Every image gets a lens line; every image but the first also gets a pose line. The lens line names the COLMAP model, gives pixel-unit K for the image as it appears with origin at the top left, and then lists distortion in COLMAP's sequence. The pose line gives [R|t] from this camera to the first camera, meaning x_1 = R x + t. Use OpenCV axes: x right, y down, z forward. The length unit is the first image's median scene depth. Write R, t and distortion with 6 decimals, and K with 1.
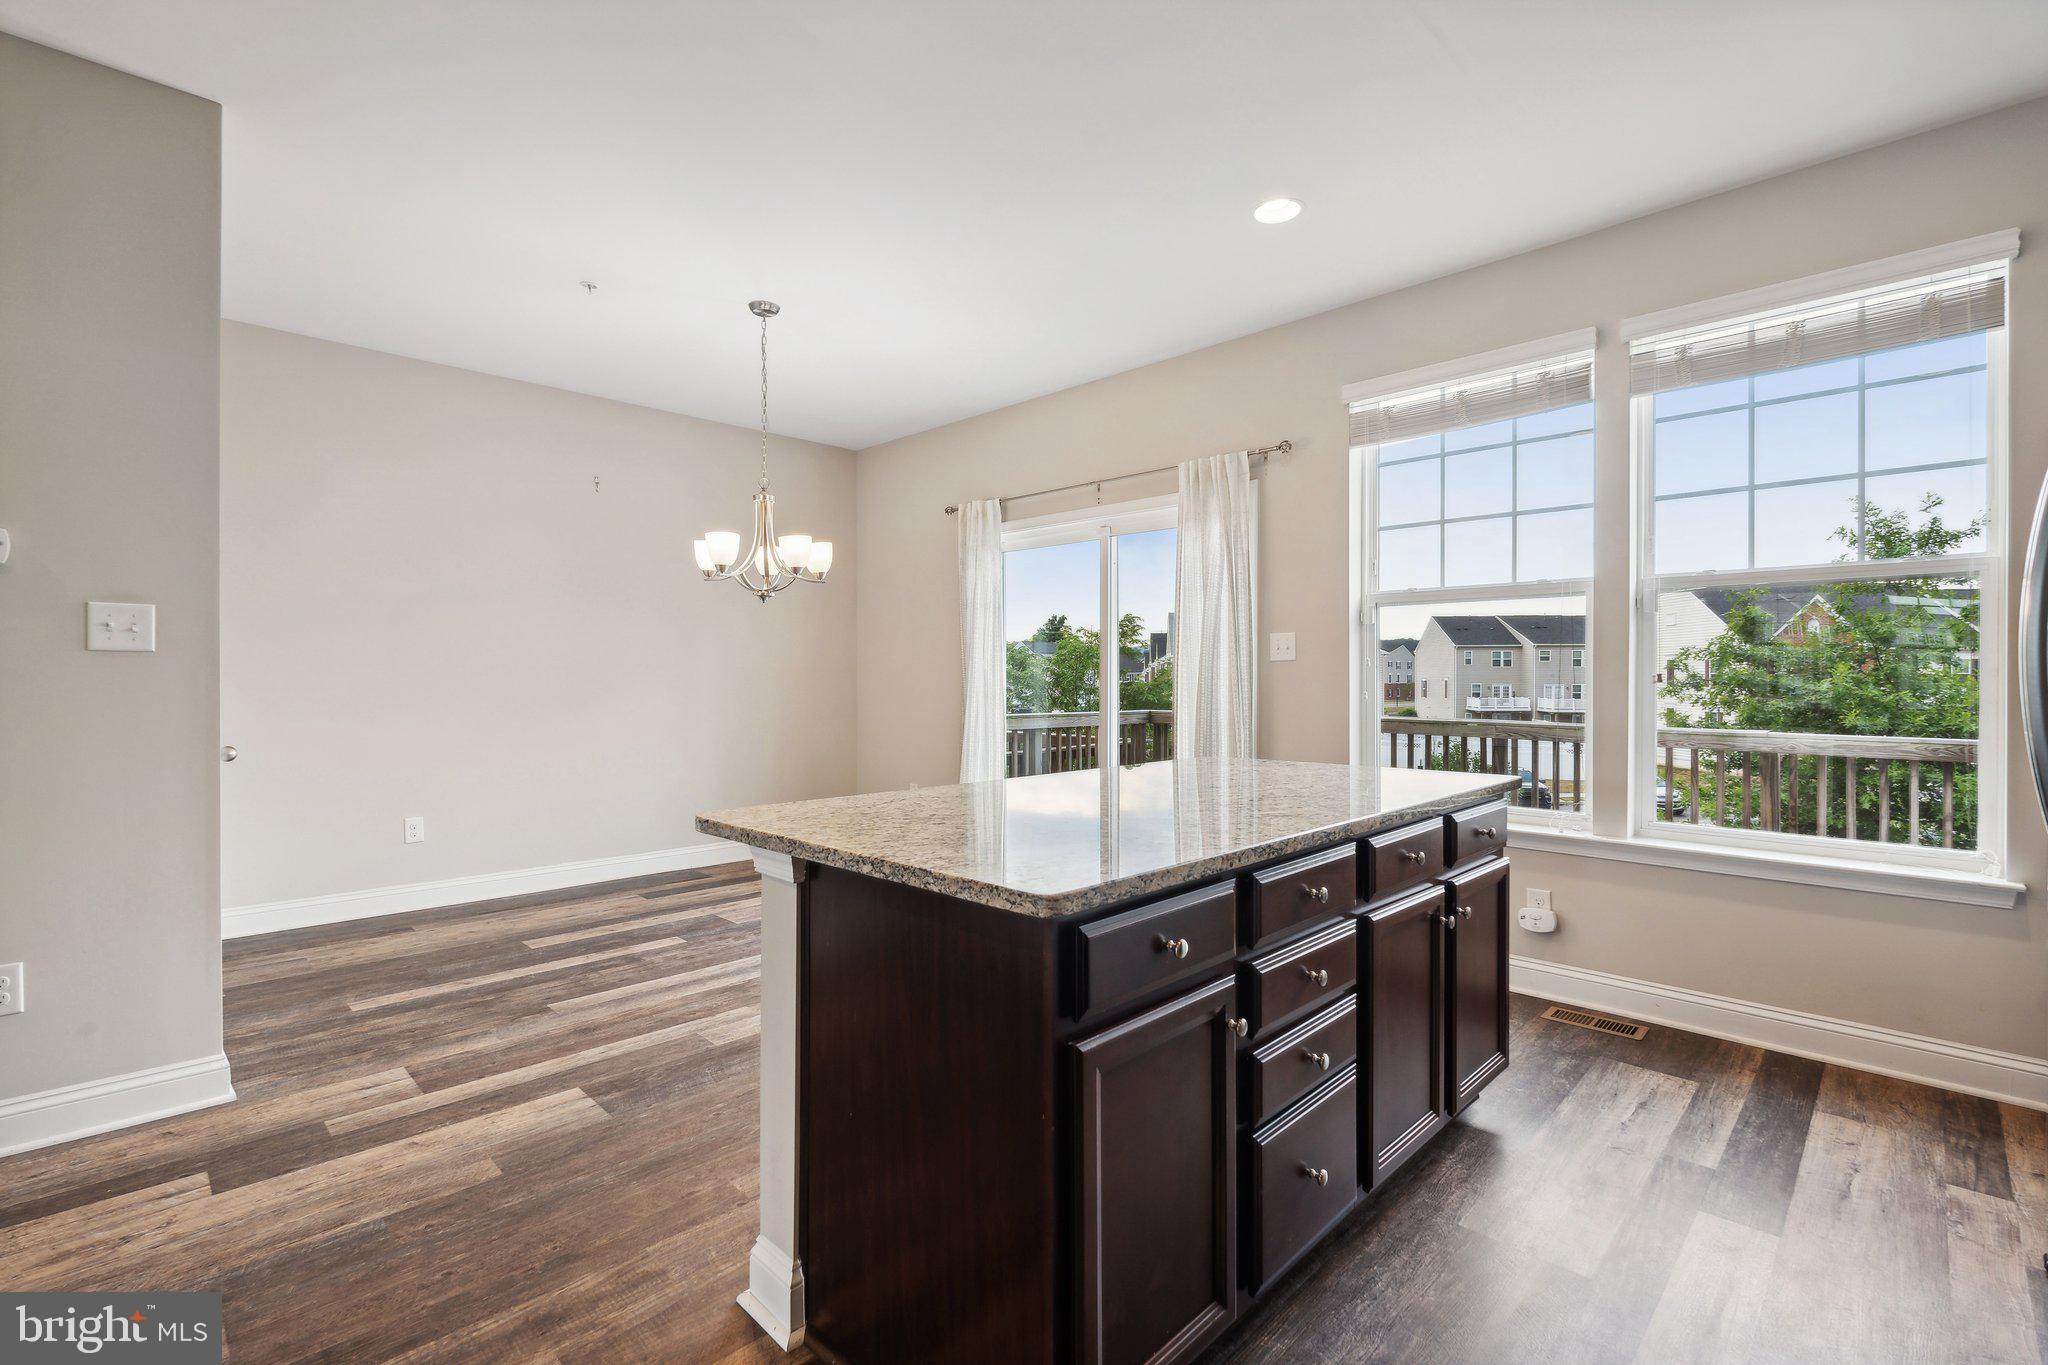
lens RADIAL K [[917.3, 0, 1018.3], [0, 917.3, 675.0], [0, 0, 1]] dist [-0.000727, -0.000338]
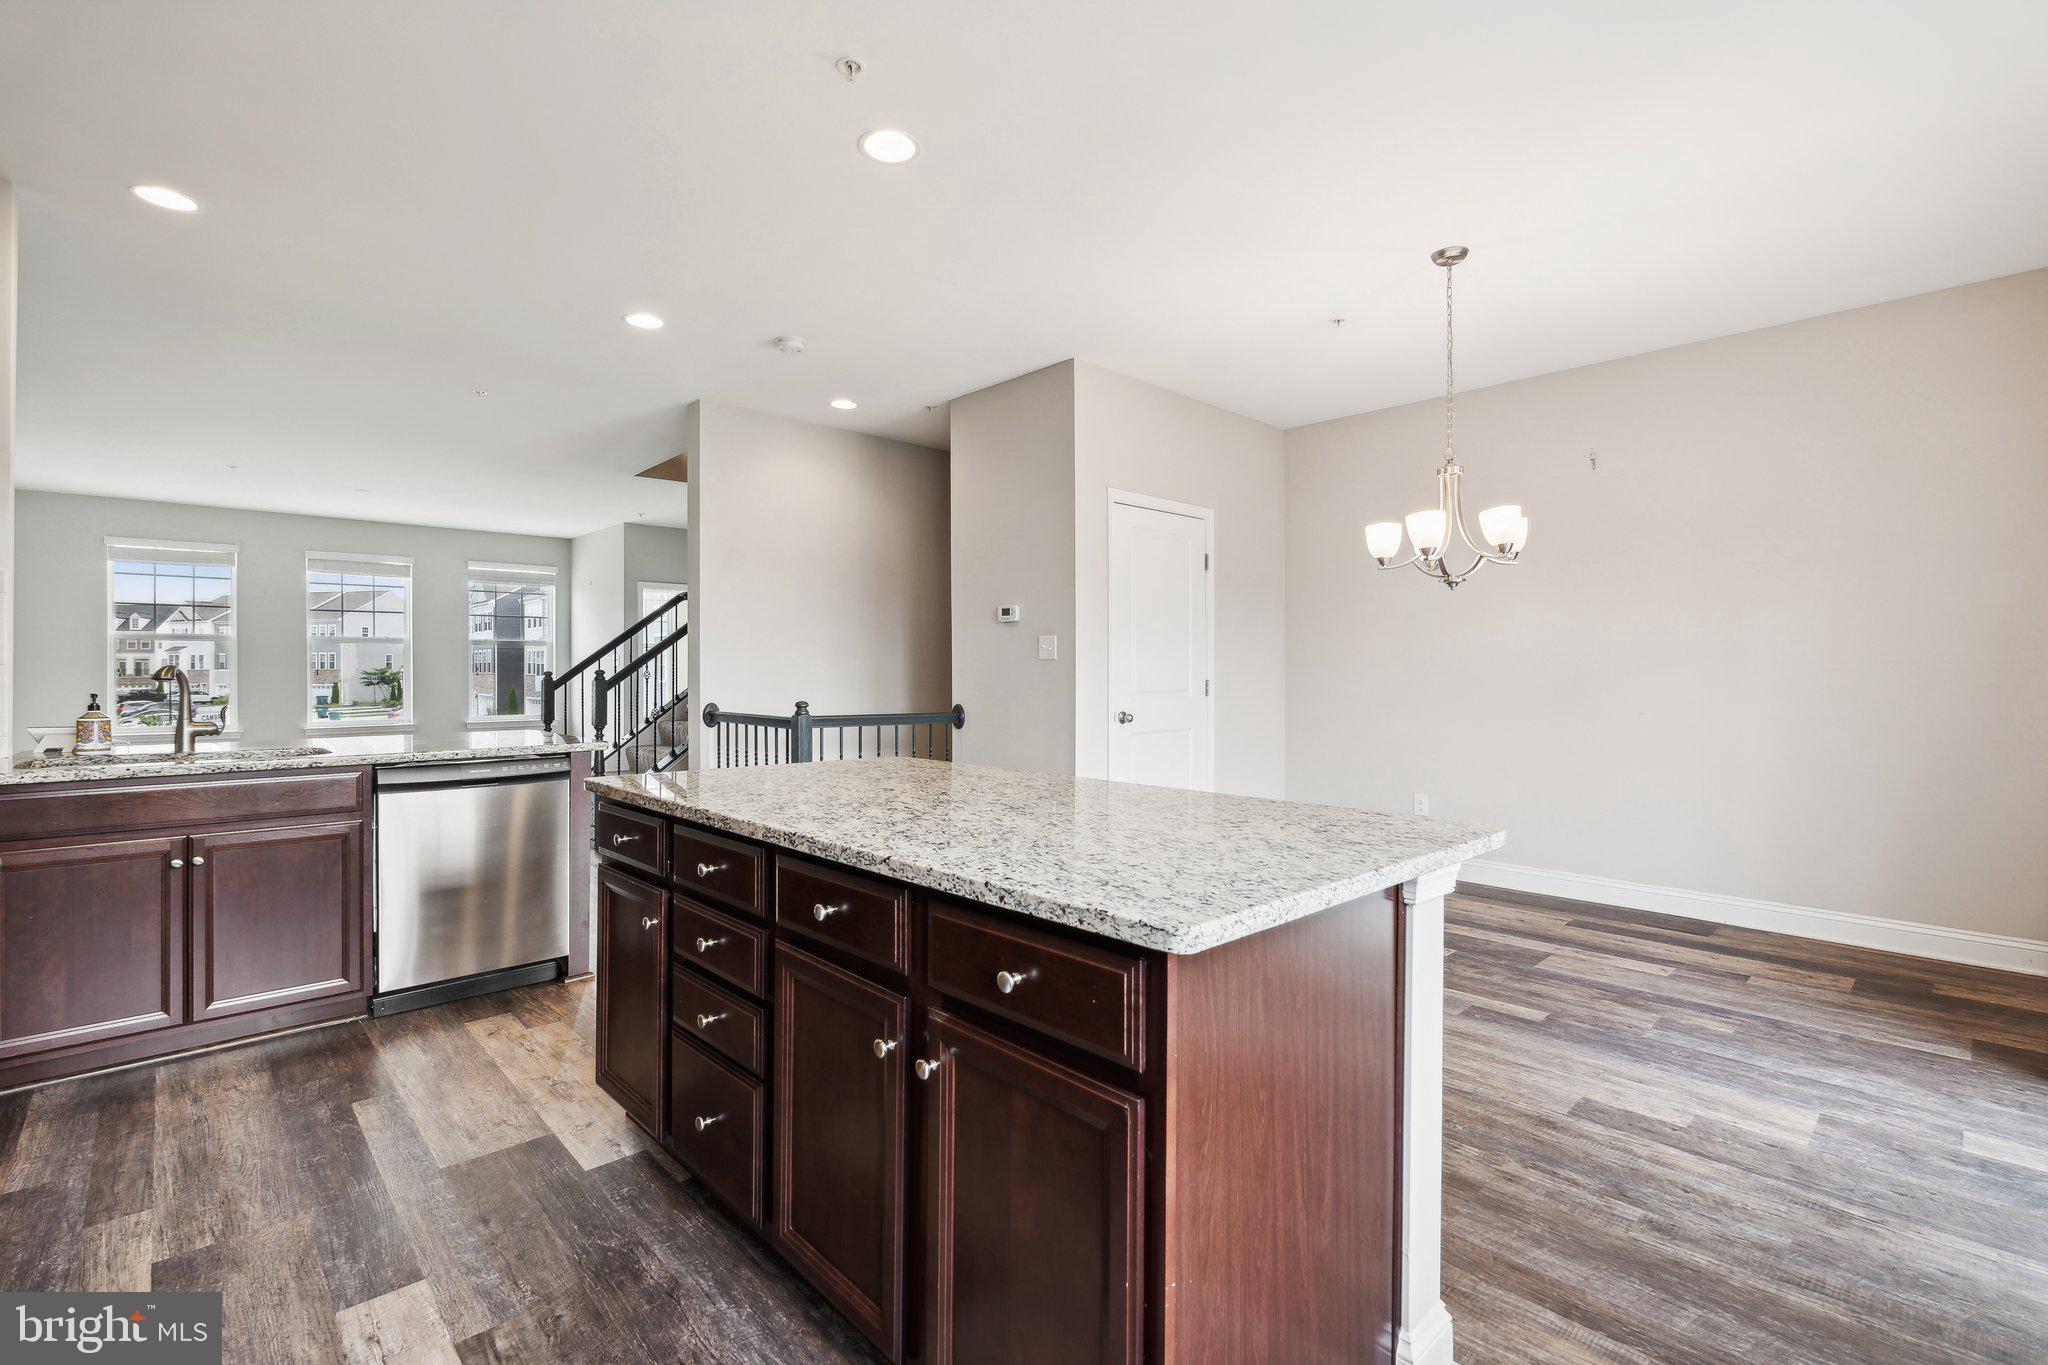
lens RADIAL K [[917.3, 0, 1018.3], [0, 917.3, 675.0], [0, 0, 1]] dist [-0.000727, -0.000338]
pose [[-0.035478, 0.002421, -0.999368, 0.732563], [0.001062, 0.999997, 0.002385, 0.000071], [0.999370, -0.000977, -0.035481, 0.737157]]
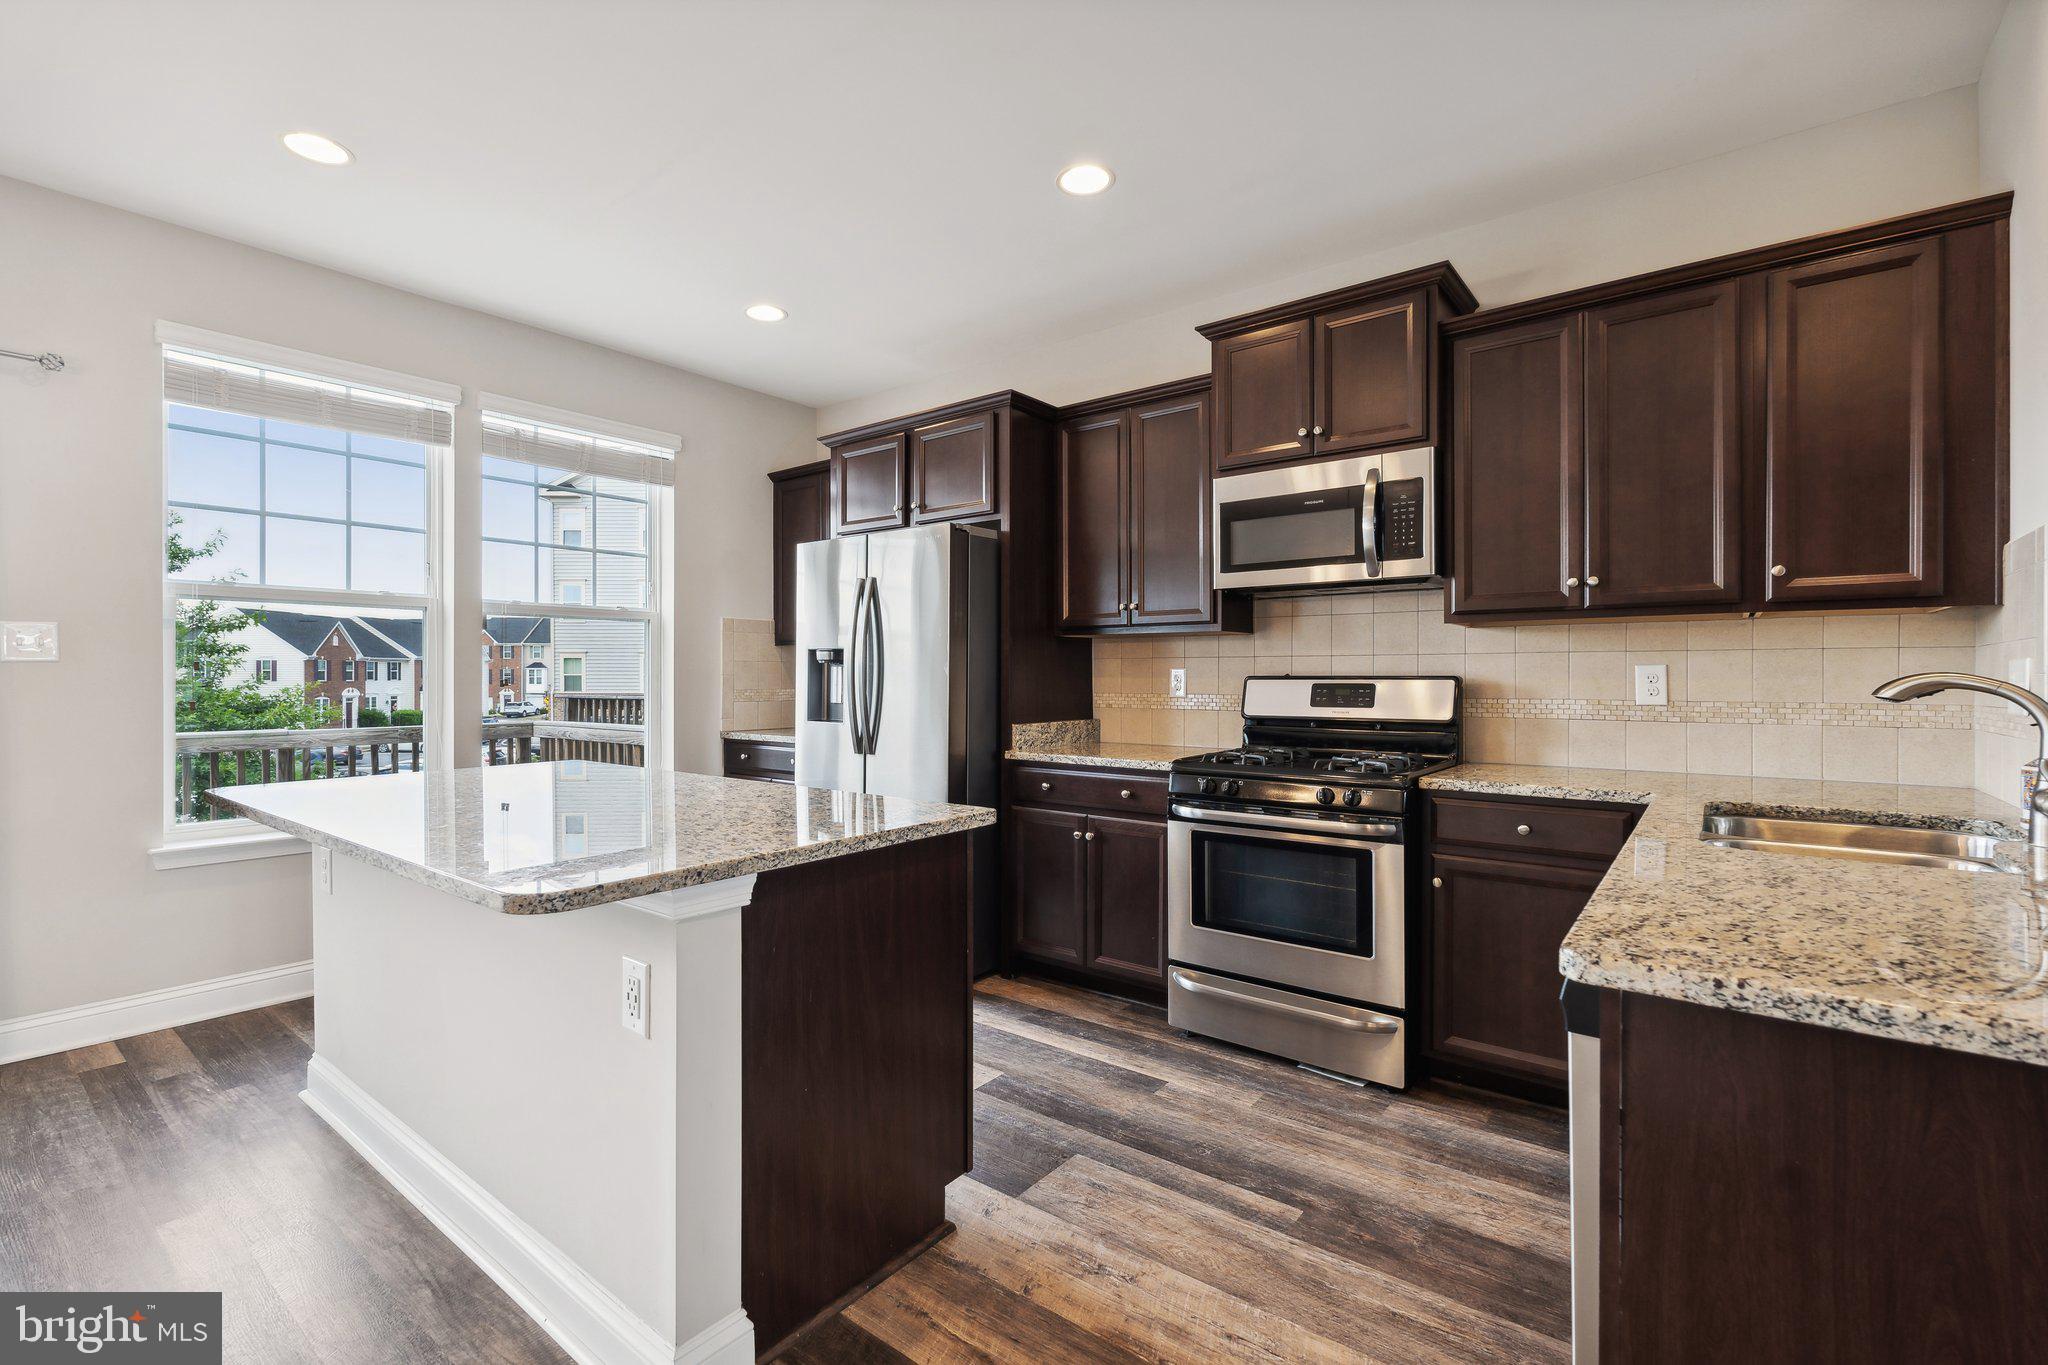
lens RADIAL K [[917.3, 0, 1018.3], [0, 917.3, 675.0], [0, 0, 1]] dist [-0.000727, -0.000338]
pose [[-0.113207, 0.004488, 0.993561, -0.618375], [-0.000957, 0.999989, -0.004626, -0.003477], [-0.993571, -0.001474, -0.113201, 0.417095]]
